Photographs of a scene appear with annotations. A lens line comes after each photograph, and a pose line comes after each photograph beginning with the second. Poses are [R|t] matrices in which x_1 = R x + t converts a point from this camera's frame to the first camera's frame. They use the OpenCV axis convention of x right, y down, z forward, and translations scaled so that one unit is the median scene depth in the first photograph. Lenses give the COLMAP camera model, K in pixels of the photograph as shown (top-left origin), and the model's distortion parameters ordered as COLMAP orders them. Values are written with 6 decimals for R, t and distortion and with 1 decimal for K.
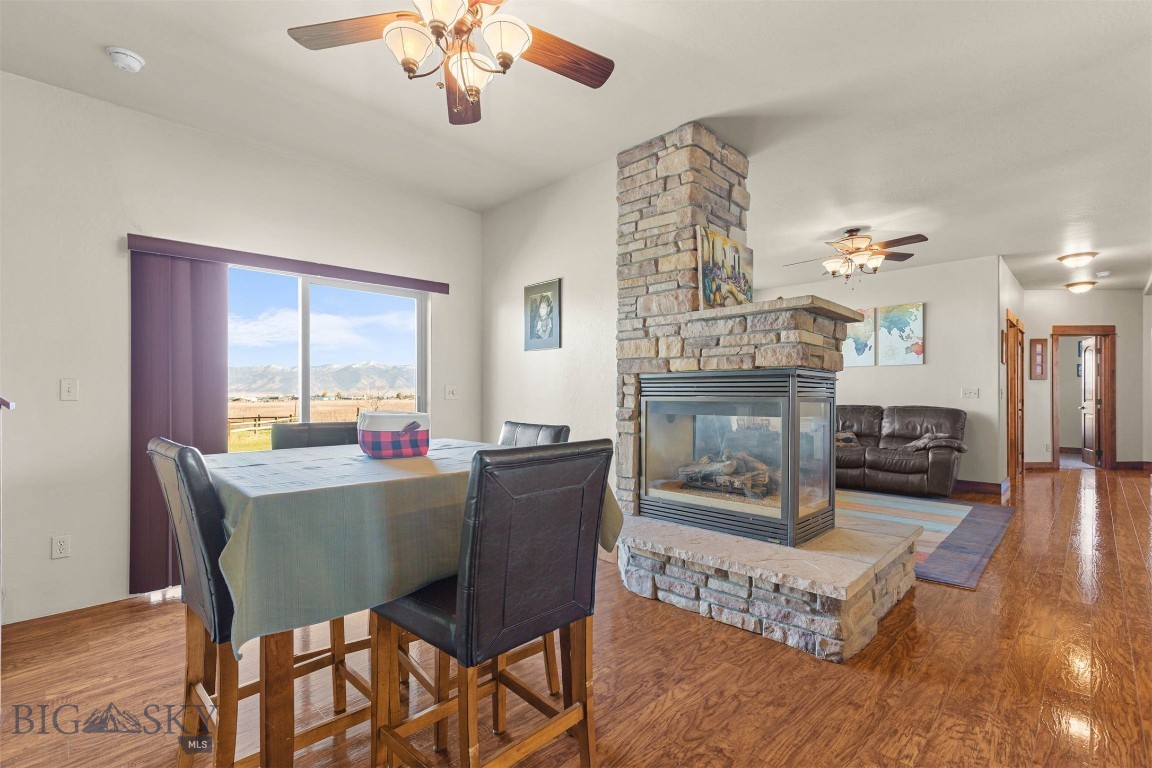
lens RADIAL K [[513.1, 0, 578.0], [0, 513.1, 391.6], [0, 0, 1]] dist [0.002143, 0.000416]
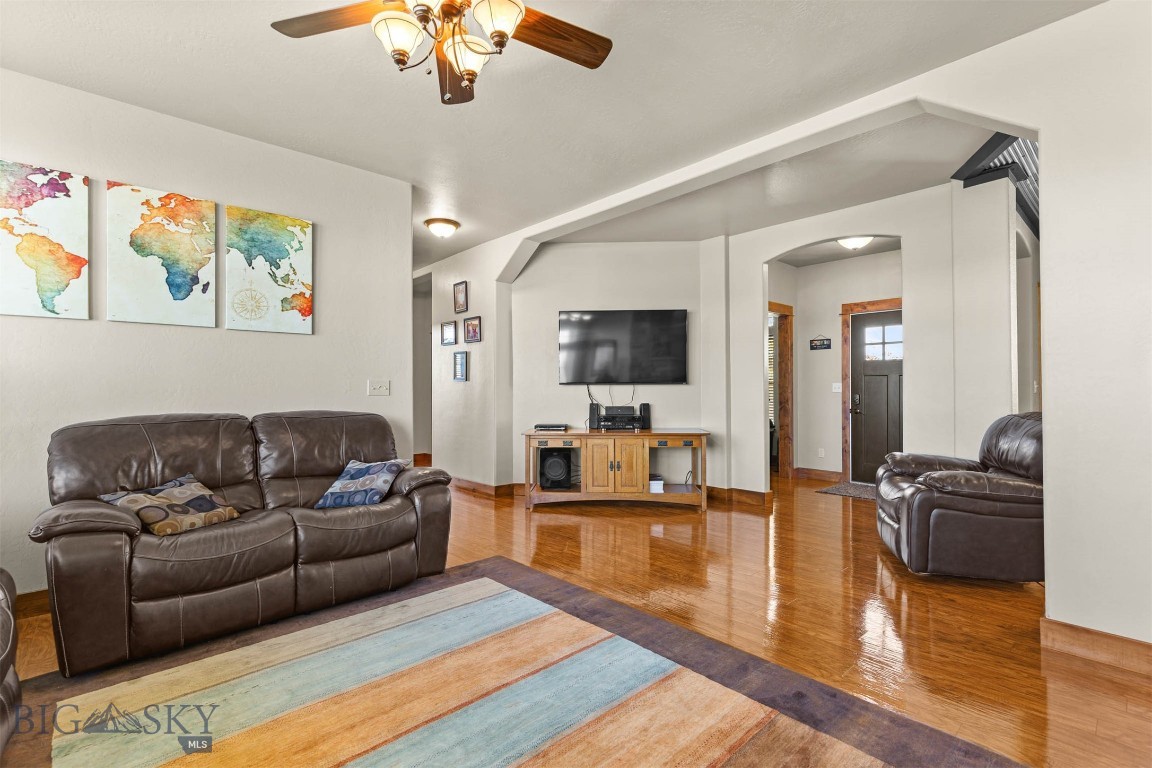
lens RADIAL K [[519.1, 0, 573.1], [0, 519.1, 390.4], [0, 0, 1]] dist [0.002367, -0.000088]
pose [[0.046015, 0.000361, 0.998941, 0.129285], [-0.002414, 0.999997, -0.000250, 0.005337], [-0.998938, -0.002399, 0.046015, 0.672448]]
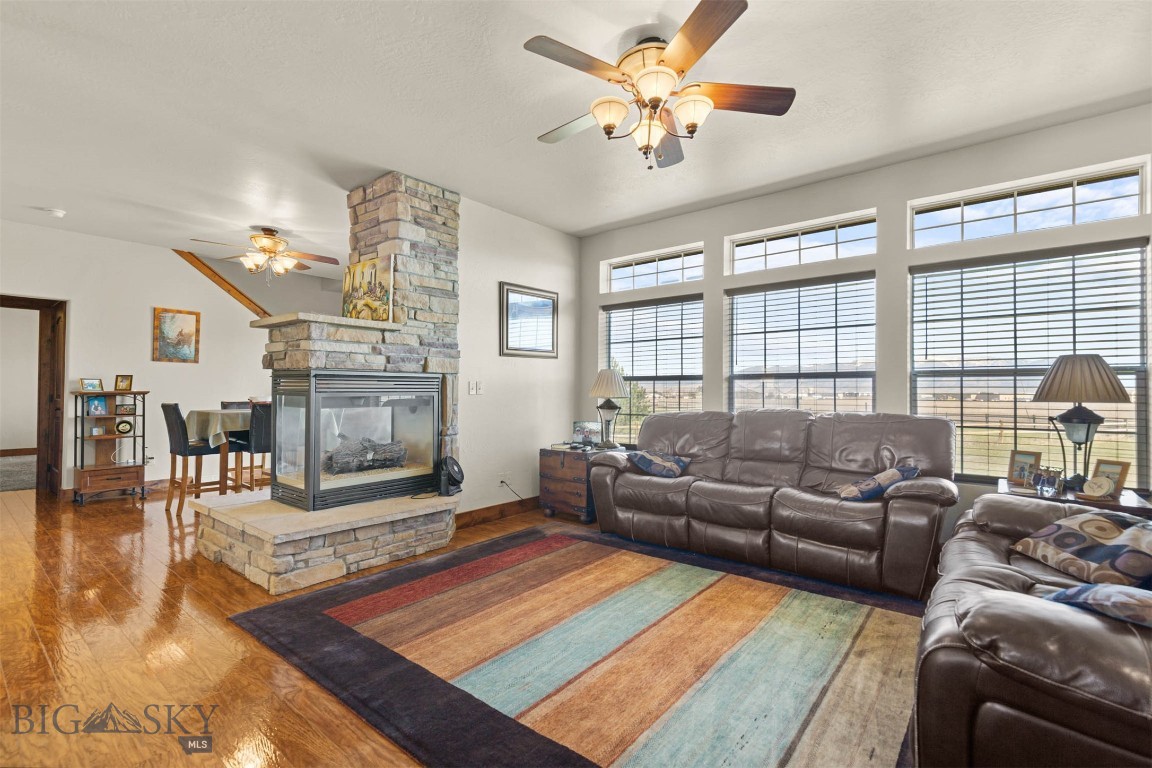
lens RADIAL K [[513.1, 0, 578.0], [0, 513.1, 391.6], [0, 0, 1]] dist [0.002143, 0.000416]
pose [[0.094898, -0.002618, -0.995484, 0.748328], [-0.002343, 0.999993, -0.002854, 0.009362], [0.995484, 0.002603, 0.094891, 0.667991]]
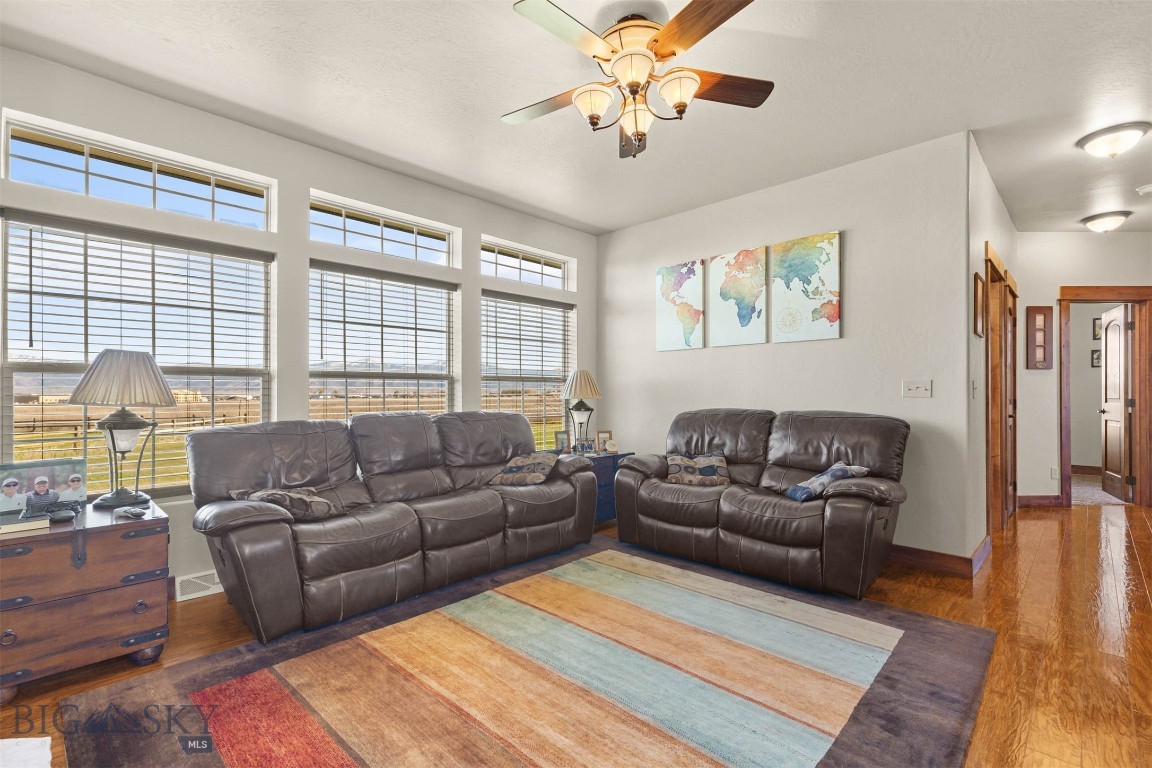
lens RADIAL K [[519.1, 0, 573.1], [0, 519.1, 390.4], [0, 0, 1]] dist [0.002367, -0.000088]
pose [[0.999995, -0.000208, 0.003233, 0.359796], [0.000211, 1.000000, -0.000740, 0.005094], [-0.003233, 0.000741, 0.999995, 0.407262]]
